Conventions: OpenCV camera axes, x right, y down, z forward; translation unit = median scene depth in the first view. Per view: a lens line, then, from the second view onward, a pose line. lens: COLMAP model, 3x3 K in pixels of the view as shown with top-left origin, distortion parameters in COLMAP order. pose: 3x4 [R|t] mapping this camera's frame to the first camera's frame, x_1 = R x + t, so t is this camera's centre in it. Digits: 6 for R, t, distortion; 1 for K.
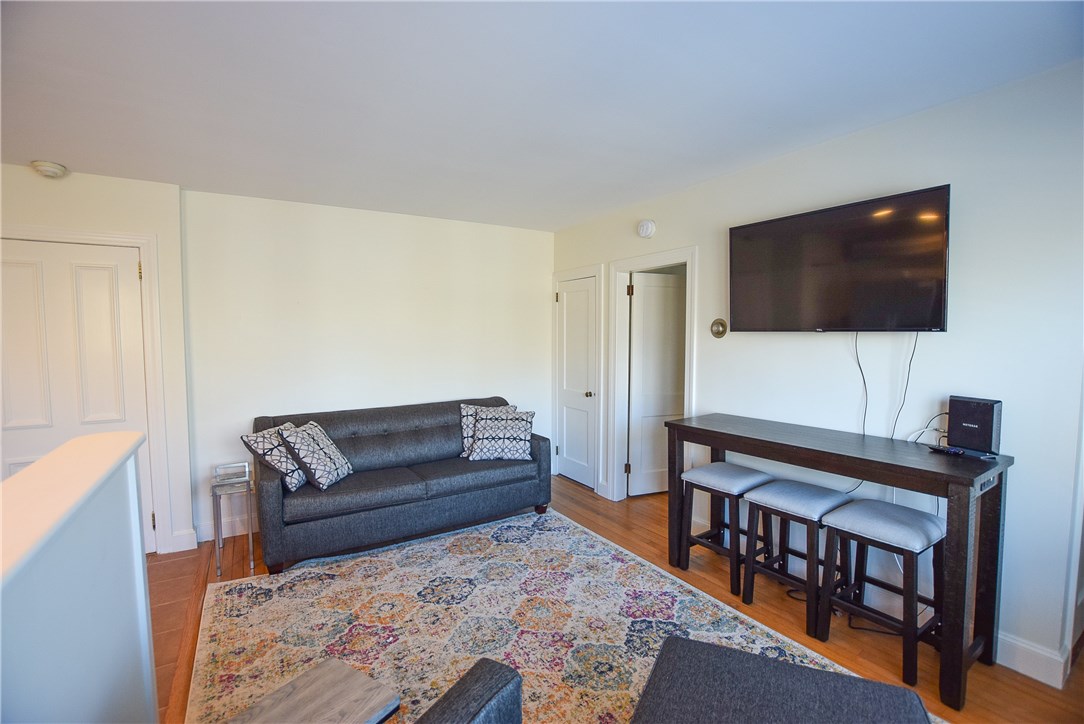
lens RADIAL K [[479.1, 0, 545.3], [0, 479.1, 360.3], [0, 0, 1]] dist [-0.036124, 0.005965]
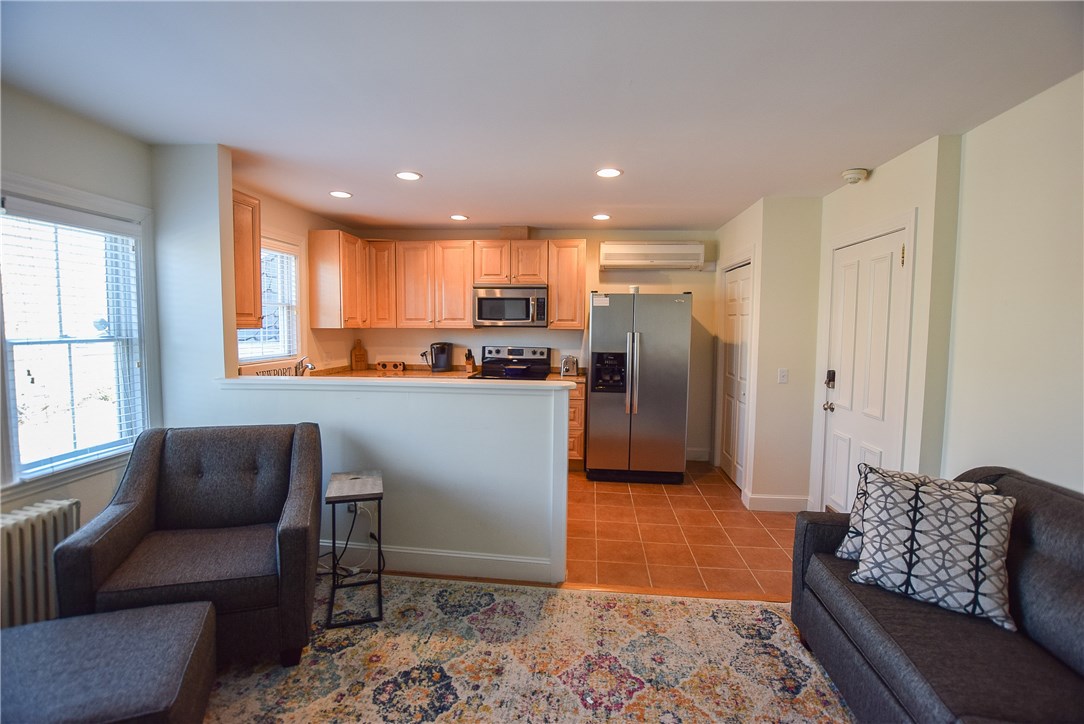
lens RADIAL K [[479.1, 0, 545.3], [0, 479.1, 360.3], [0, 0, 1]] dist [-0.036124, 0.005965]
pose [[-0.612708, 0.052272, -0.788579, 0.243808], [-0.055419, 0.992512, 0.108850, -0.054816], [0.788364, 0.110395, -0.605223, 1.022438]]
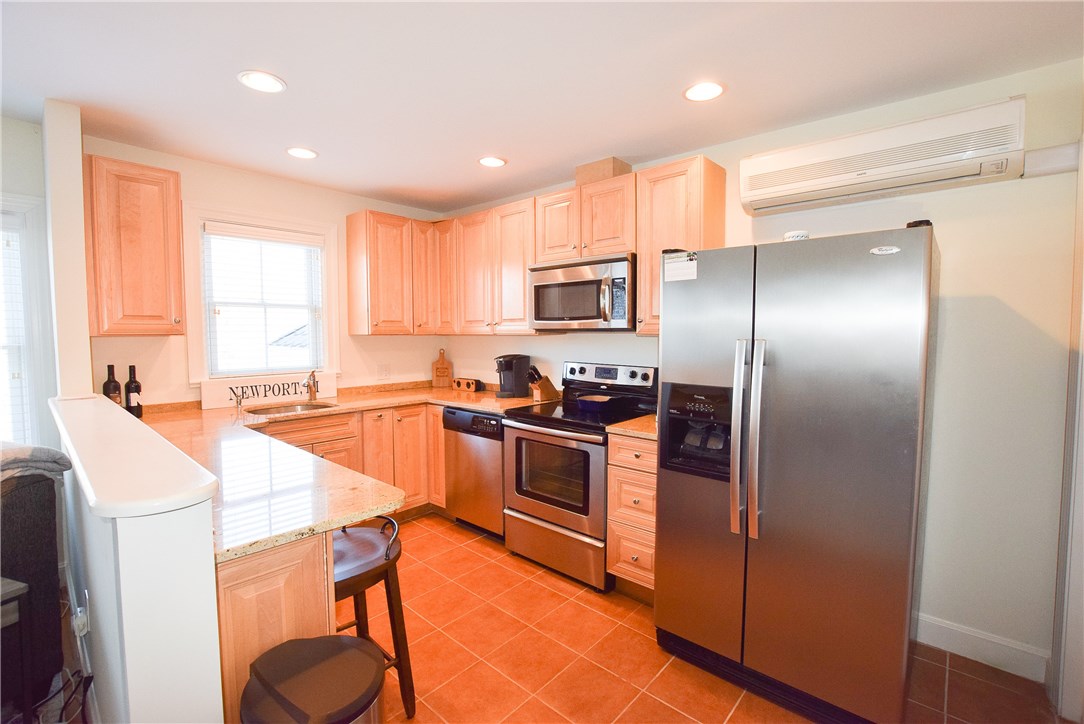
lens RADIAL K [[479.1, 0, 545.3], [0, 479.1, 360.3], [0, 0, 1]] dist [-0.036124, 0.005965]
pose [[-0.961701, 0.016083, -0.273628, -0.632946], [-0.015687, 0.993411, 0.113524, -0.033306], [0.273651, 0.113469, -0.955113, 0.846926]]
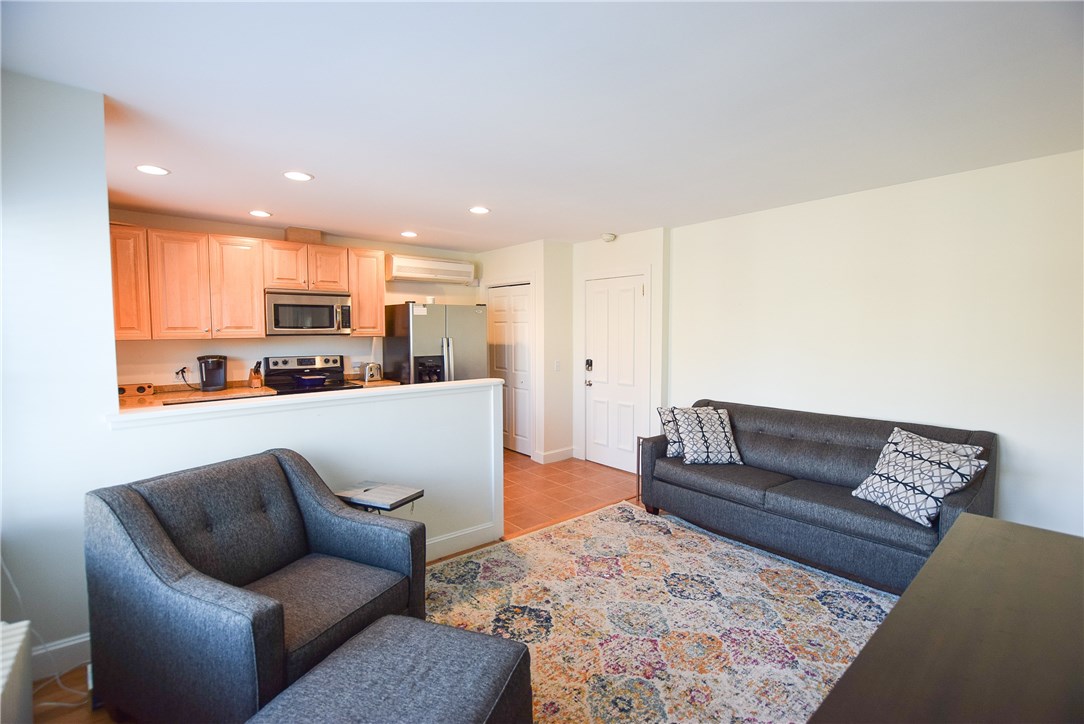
lens RADIAL K [[479.1, 0, 545.3], [0, 479.1, 360.3], [0, 0, 1]] dist [-0.036124, 0.005965]
pose [[0.136836, 0.065500, -0.988426, 0.648413], [-0.056320, 0.996712, 0.058252, -0.034890], [0.988991, 0.047697, 0.140075, 0.473531]]
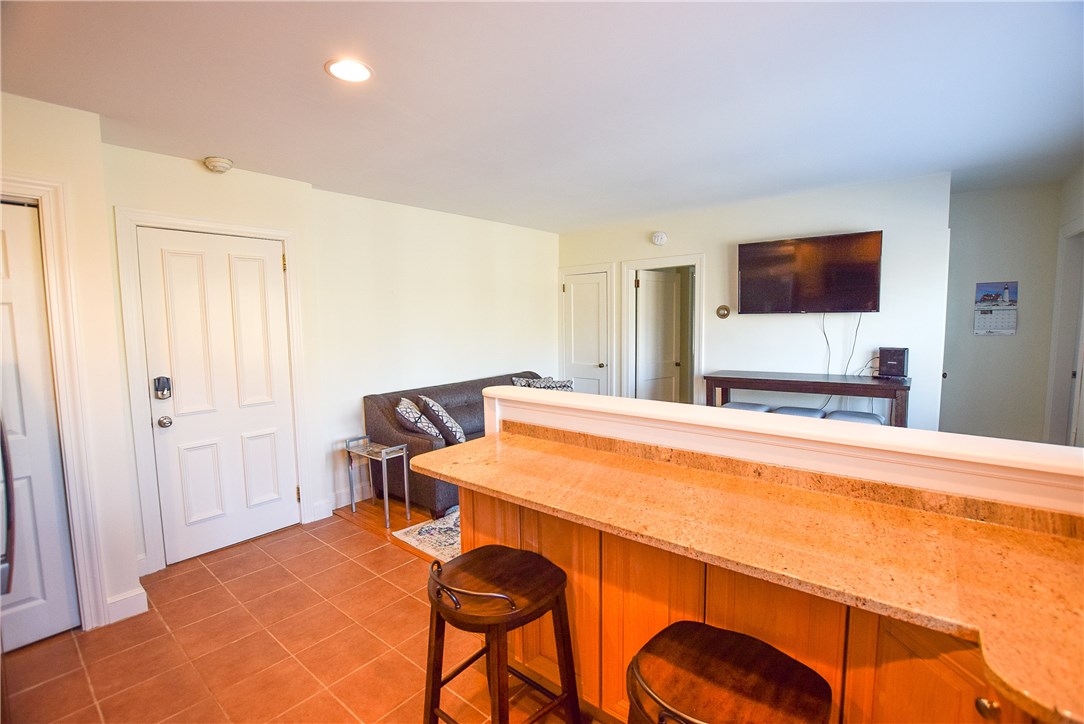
lens RADIAL K [[479.1, 0, 545.3], [0, 479.1, 360.3], [0, 0, 1]] dist [-0.036124, 0.005965]
pose [[0.948921, -0.040691, 0.312877, -0.646761], [0.032367, 0.998971, 0.031756, 0.017506], [-0.313848, -0.020008, 0.949262, -0.225291]]
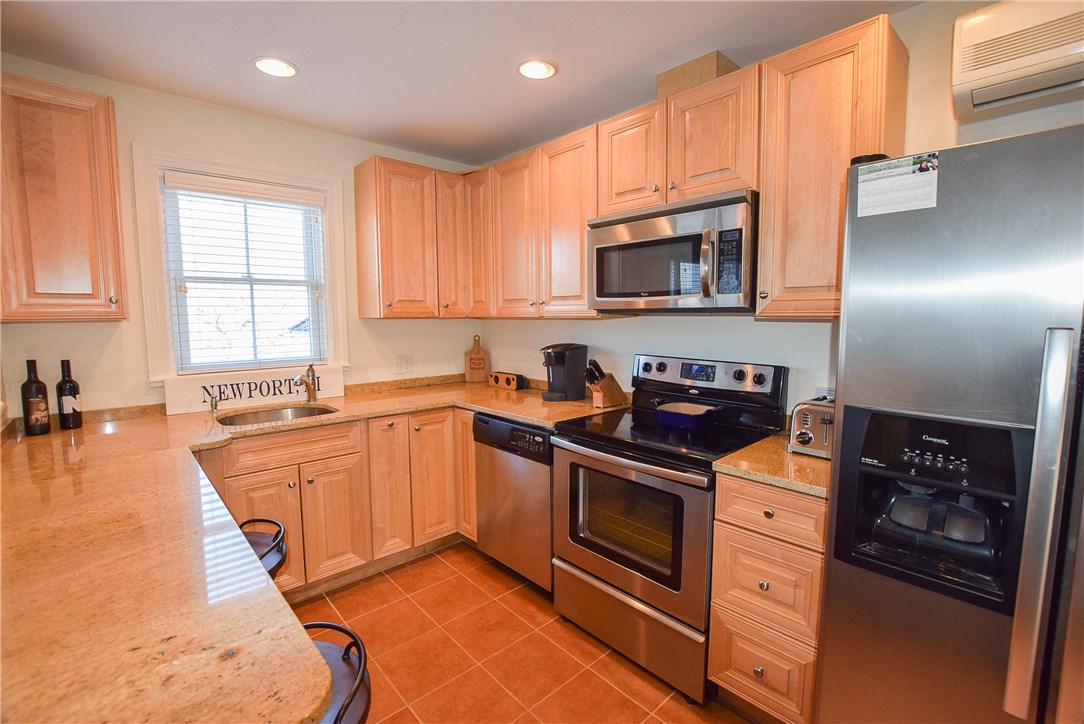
lens RADIAL K [[479.1, 0, 545.3], [0, 479.1, 360.3], [0, 0, 1]] dist [-0.036124, 0.005965]
pose [[-0.984258, 0.019756, -0.175629, -0.685416], [-0.006981, 0.988612, 0.150325, -0.015798], [0.176599, 0.149185, -0.972911, 0.564692]]
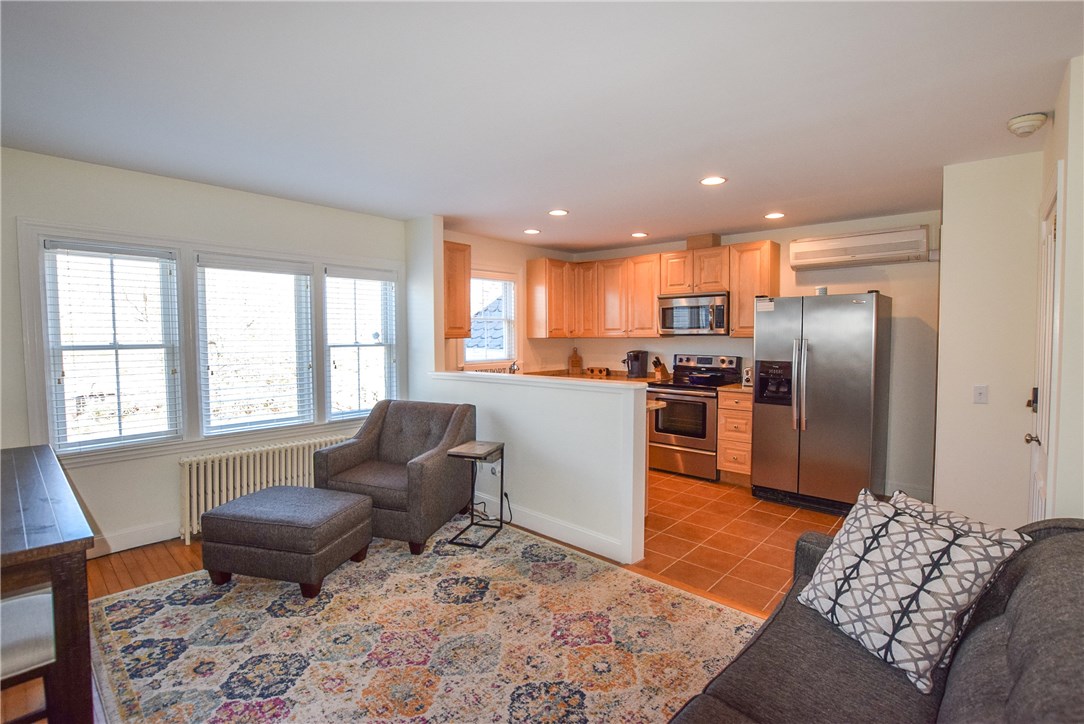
lens RADIAL K [[507.2, 0, 544.8], [0, 507.2, 359.4], [0, 0, 1]] dist [-0.032732, 0.000532]
pose [[-0.963885, 0.016187, -0.265825, -0.019759], [-0.011534, 0.994677, 0.102394, -0.072456], [0.266068, 0.101763, -0.958568, 1.464976]]
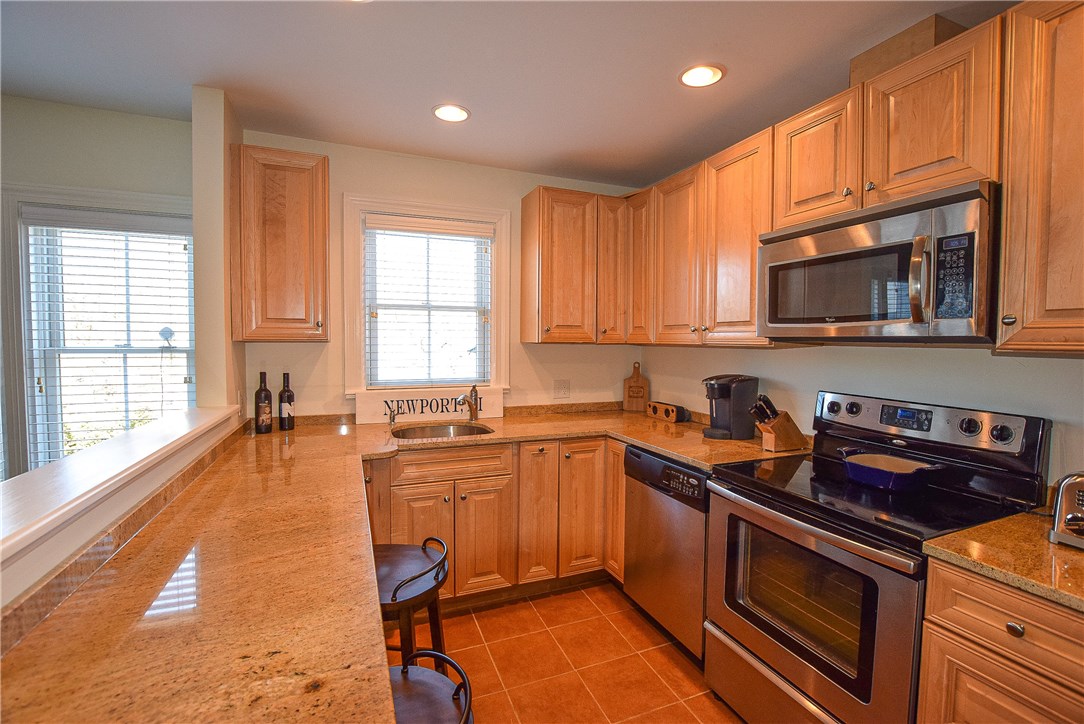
lens RADIAL K [[479.1, 0, 545.3], [0, 479.1, 360.3], [0, 0, 1]] dist [-0.036124, 0.005965]
pose [[-0.984049, -0.016739, 0.177109, -0.714859], [0.001046, 0.995002, 0.099847, -0.015503], [-0.177895, 0.098439, -0.979113, 0.522936]]
